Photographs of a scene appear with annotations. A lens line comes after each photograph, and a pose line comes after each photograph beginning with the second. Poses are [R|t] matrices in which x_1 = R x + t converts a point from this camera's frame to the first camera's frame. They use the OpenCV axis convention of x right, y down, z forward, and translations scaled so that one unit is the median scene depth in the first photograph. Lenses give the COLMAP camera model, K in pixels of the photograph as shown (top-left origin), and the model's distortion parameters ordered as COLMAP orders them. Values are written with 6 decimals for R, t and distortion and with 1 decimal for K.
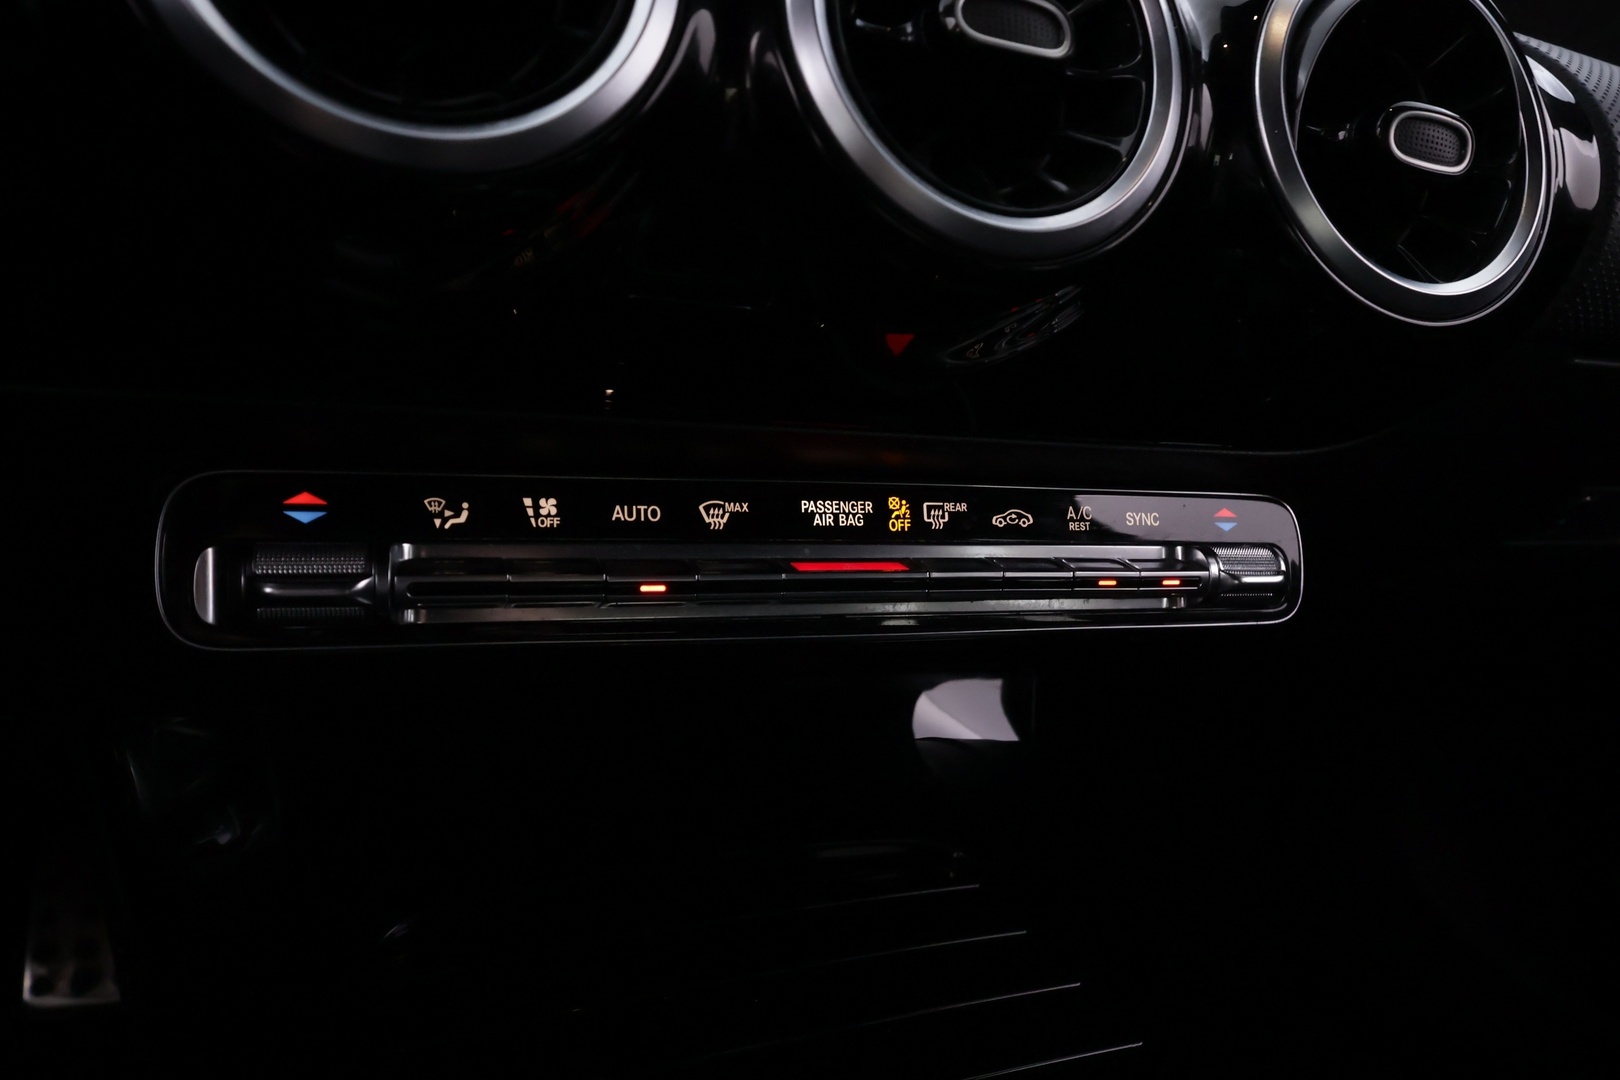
lens RADIAL K [[1167.0, 0, 812.5], [0, 1167.0, 562.9], [0, 0, 1]] dist [-0.004527, -0.000514]
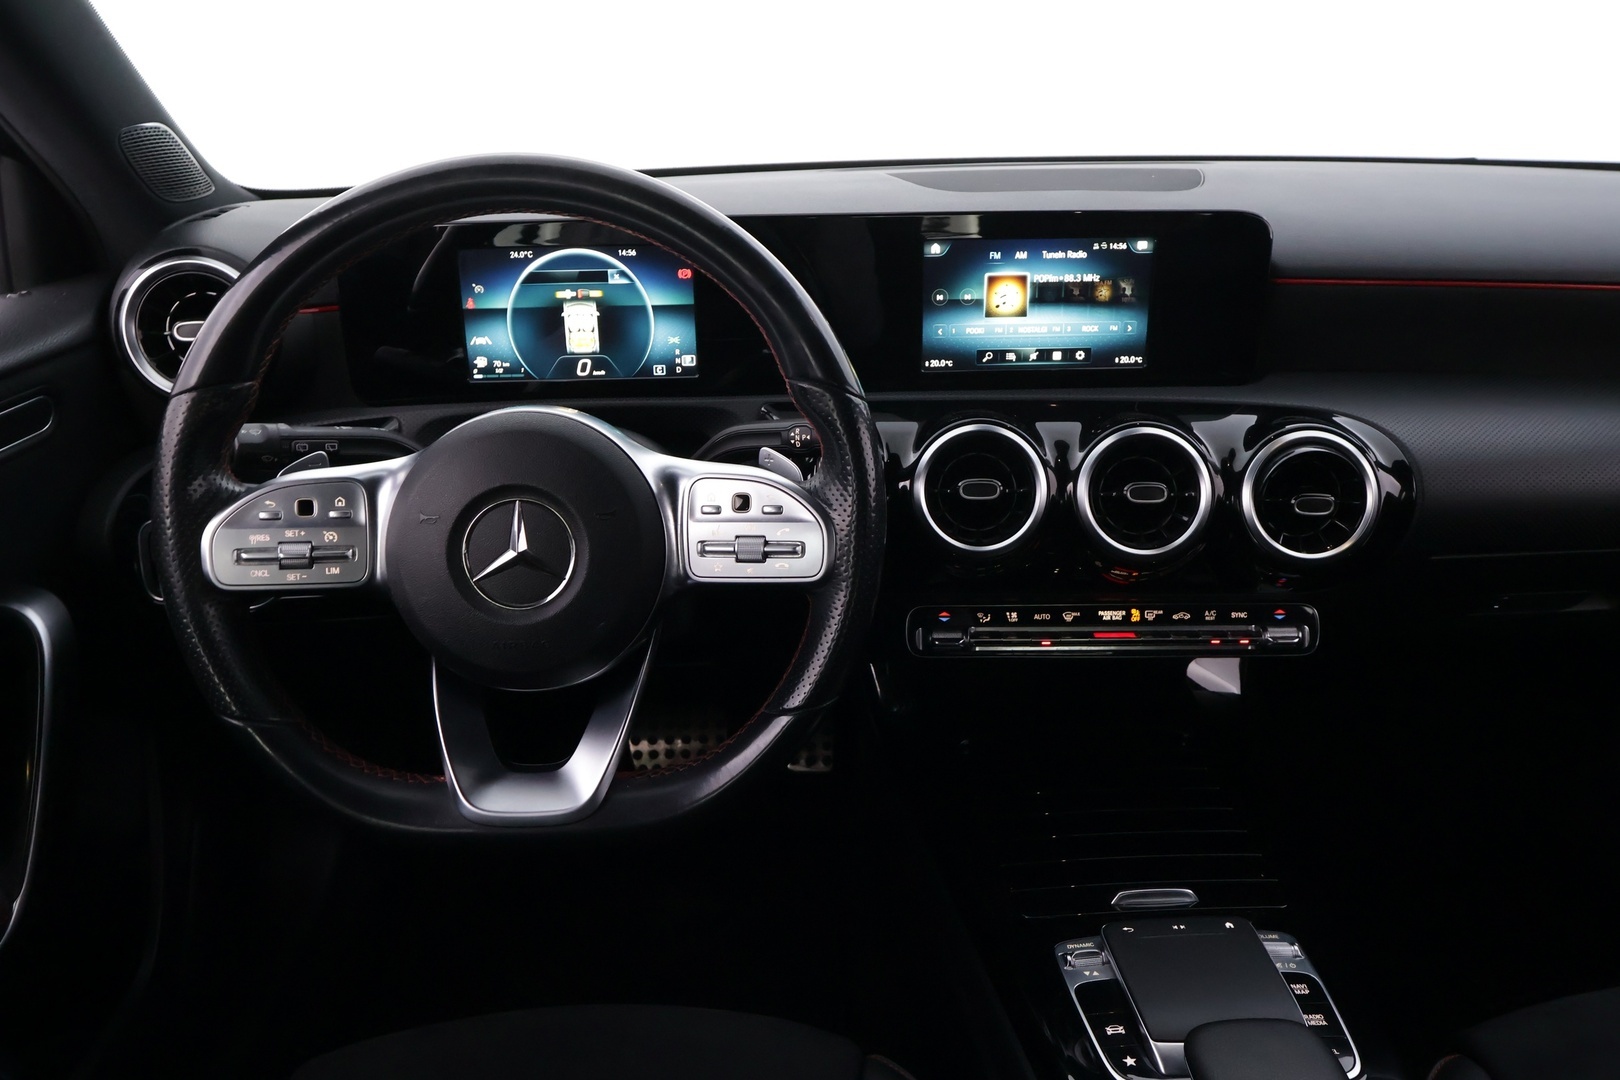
lens RADIAL K [[1167.0, 0, 812.5], [0, 1167.0, 562.9], [0, 0, 1]] dist [-0.004527, -0.000514]
pose [[0.914793, 0.029632, -0.402835, 0.557939], [0.013772, 0.994437, 0.104425, -0.536511], [0.403689, -0.101075, 0.909296, -2.140600]]
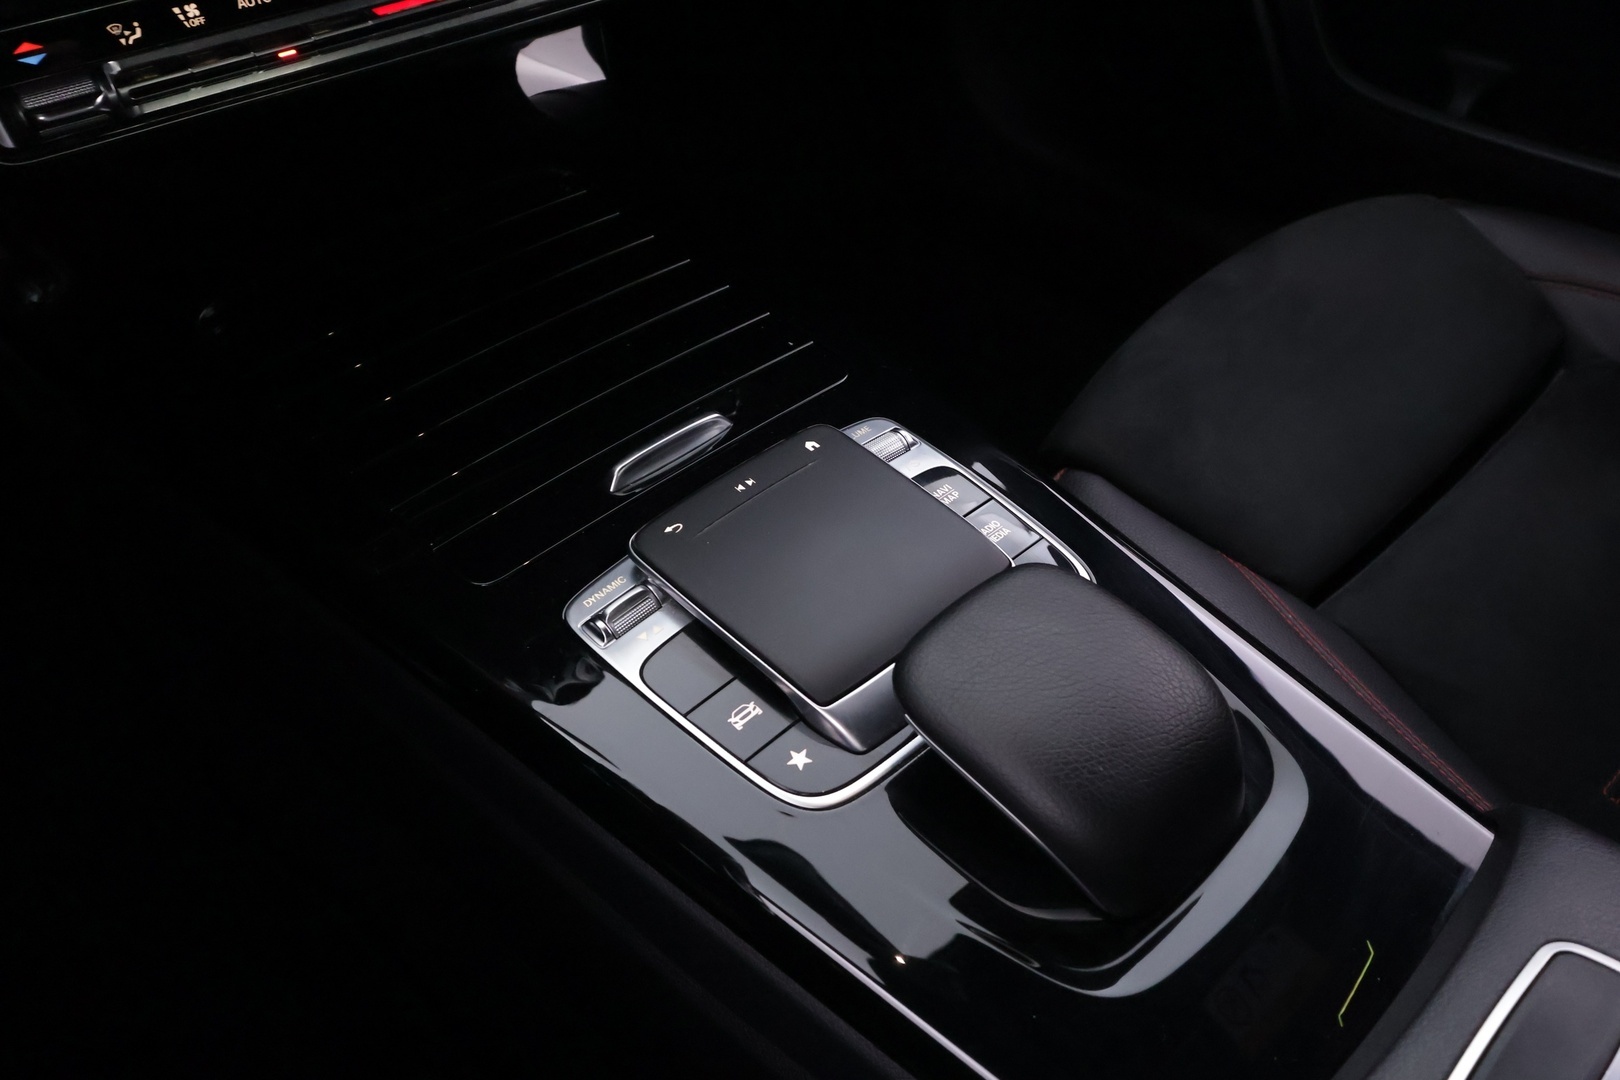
lens RADIAL K [[1167.0, 0, 812.5], [0, 1167.0, 562.9], [0, 0, 1]] dist [-0.004527, -0.000514]
pose [[0.944057, -0.293663, 0.150060, 0.086386], [0.166633, 0.817440, 0.551385, -0.157594], [-0.284586, -0.495535, 0.820644, -0.767823]]
